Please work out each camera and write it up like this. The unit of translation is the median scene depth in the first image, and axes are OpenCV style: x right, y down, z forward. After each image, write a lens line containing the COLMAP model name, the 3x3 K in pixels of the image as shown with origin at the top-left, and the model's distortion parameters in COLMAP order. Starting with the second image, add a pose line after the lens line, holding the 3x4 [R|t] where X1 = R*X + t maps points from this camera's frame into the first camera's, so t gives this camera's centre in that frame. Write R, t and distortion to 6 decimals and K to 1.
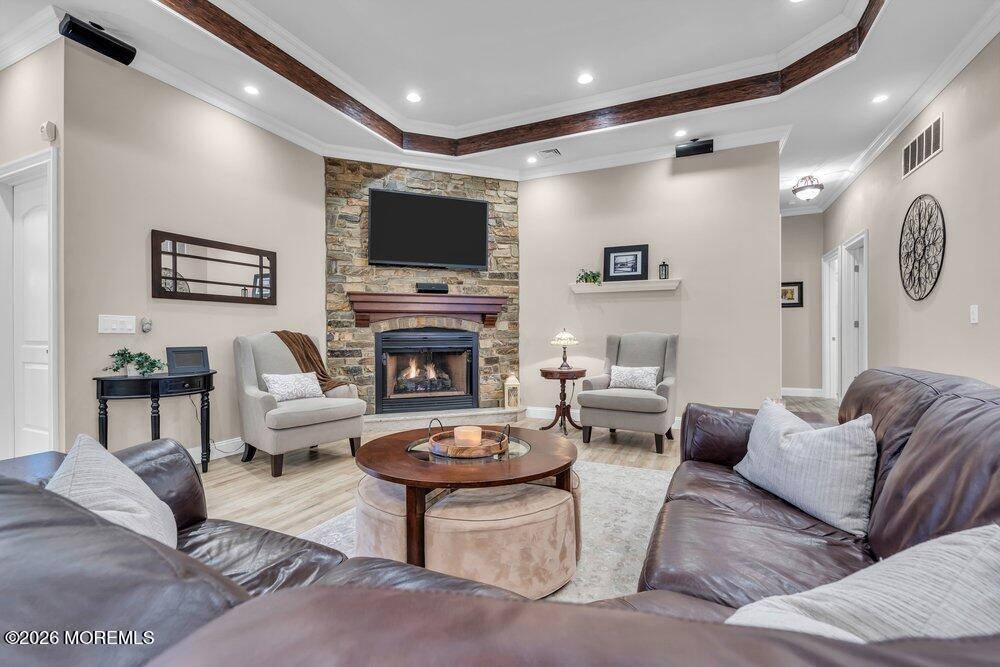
lens RADIAL K [[448.5, 0, 500.0], [0, 448.5, 333.5], [0, 0, 1]] dist [0.000195, 0.000074]
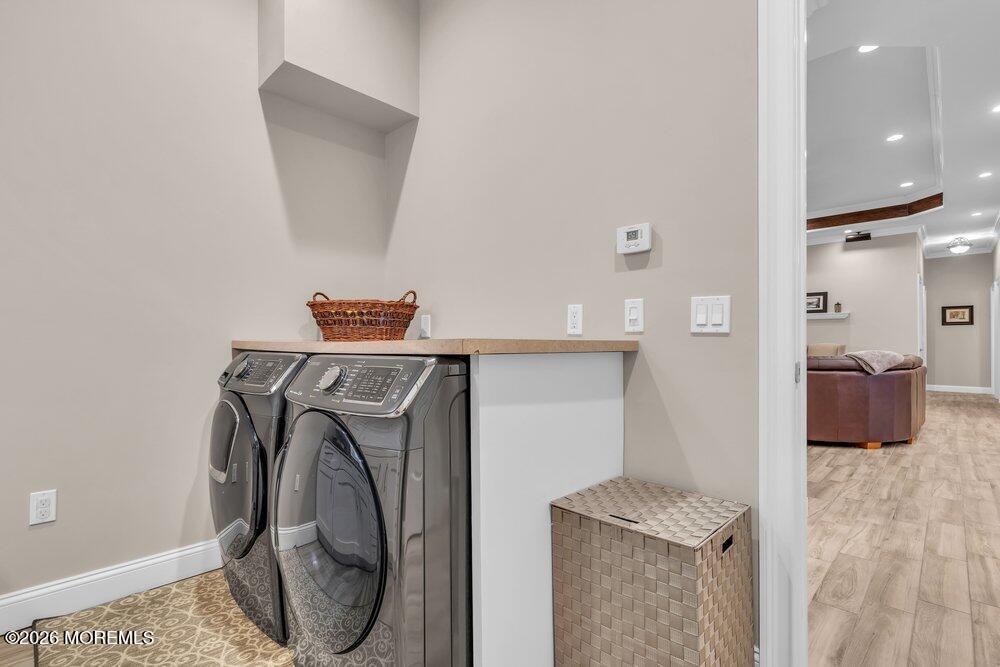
lens RADIAL K [[458.0, 0, 498.5], [0, 458.0, 342.2], [0, 0, 1]] dist [-0.000274, -0.000003]
pose [[0.941316, 0.005691, -0.337479, -0.263365], [-0.006583, 0.999977, -0.001499, 0.004301], [0.337463, 0.003632, 0.941332, -1.078710]]
